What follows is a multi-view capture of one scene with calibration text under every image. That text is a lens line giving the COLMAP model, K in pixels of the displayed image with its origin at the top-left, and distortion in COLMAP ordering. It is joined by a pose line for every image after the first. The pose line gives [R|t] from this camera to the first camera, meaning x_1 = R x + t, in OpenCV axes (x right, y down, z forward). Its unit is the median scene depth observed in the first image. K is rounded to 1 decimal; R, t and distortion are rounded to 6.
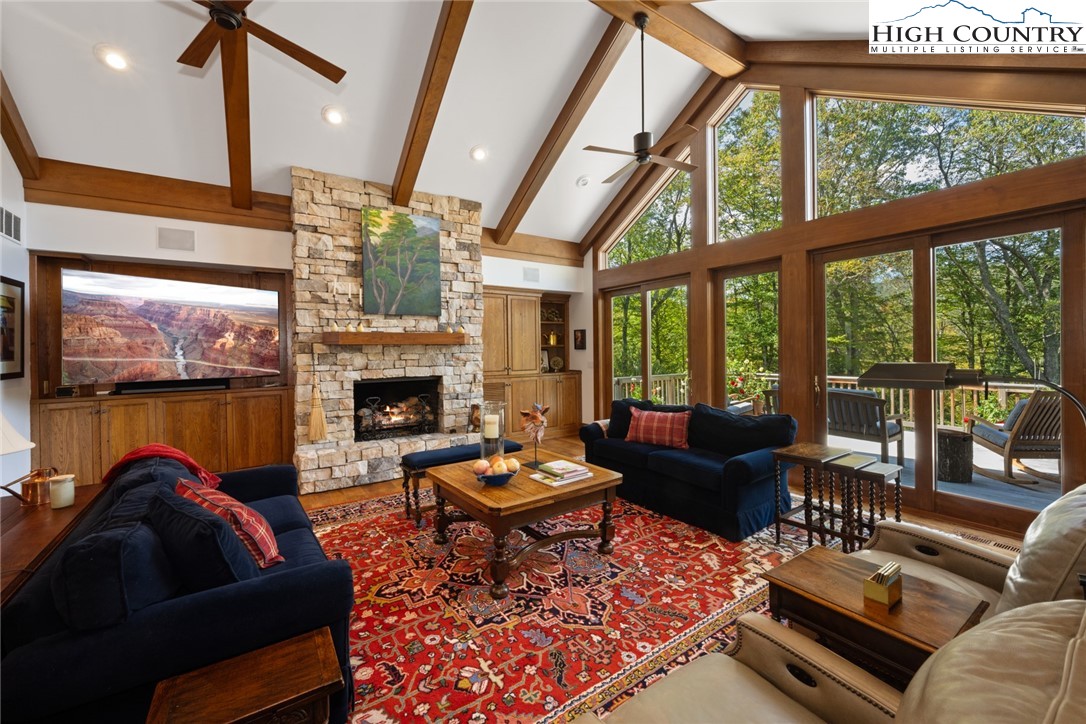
lens RADIAL K [[437.4, 0, 547.2], [0, 437.4, 352.6], [0, 0, 1]] dist [0.000086, -0.000625]
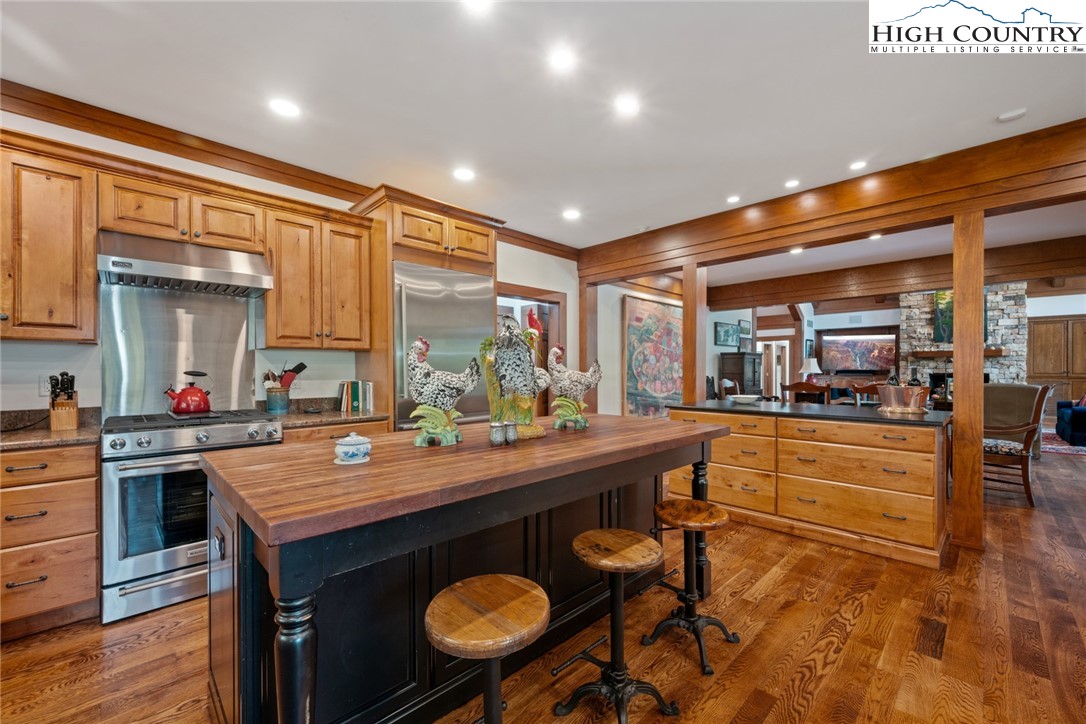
lens RADIAL K [[437.4, 0, 547.1], [0, 437.4, 368.6], [0, 0, 1]] dist [0.000086, -0.000625]
pose [[0.171780, 0.019394, -0.984944, 1.393201], [-0.004835, 0.999811, 0.018844, 0.009227], [0.985123, 0.001525, 0.171842, -1.256653]]
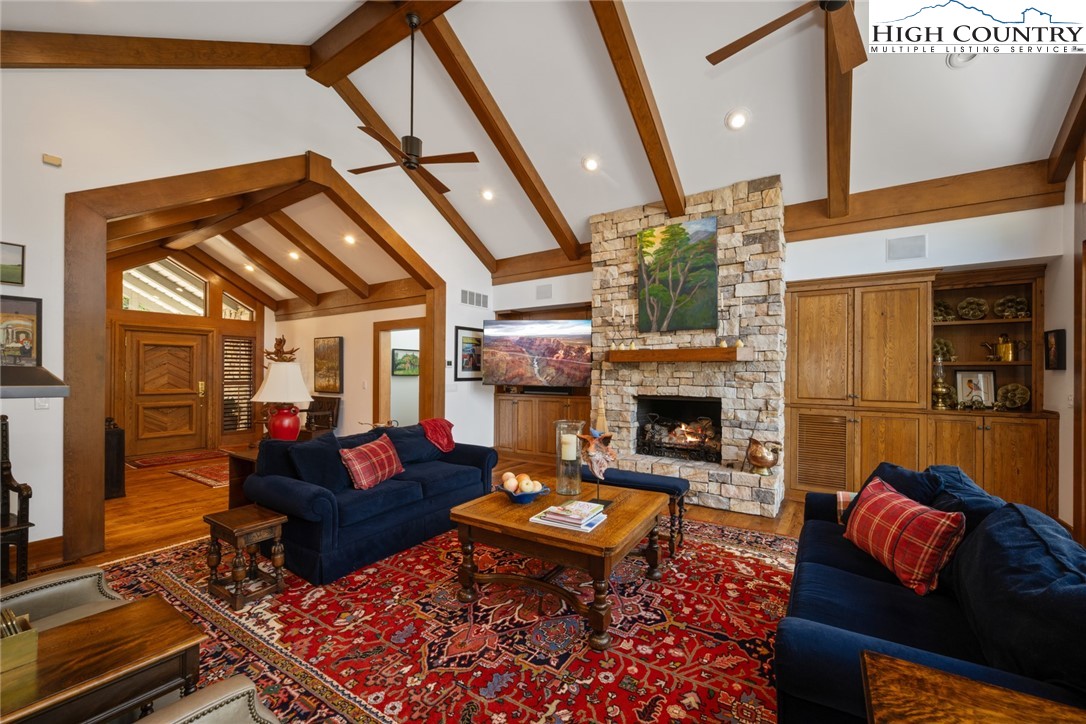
lens RADIAL K [[437.4, 0, 544.9], [0, 437.4, 371.4], [0, 0, 1]] dist [0.000086, -0.000625]
pose [[0.372694, 0.011904, -0.927878, 0.486925], [-0.017981, 0.999823, 0.005605, 0.002702], [0.927780, 0.014595, 0.372842, 0.413136]]
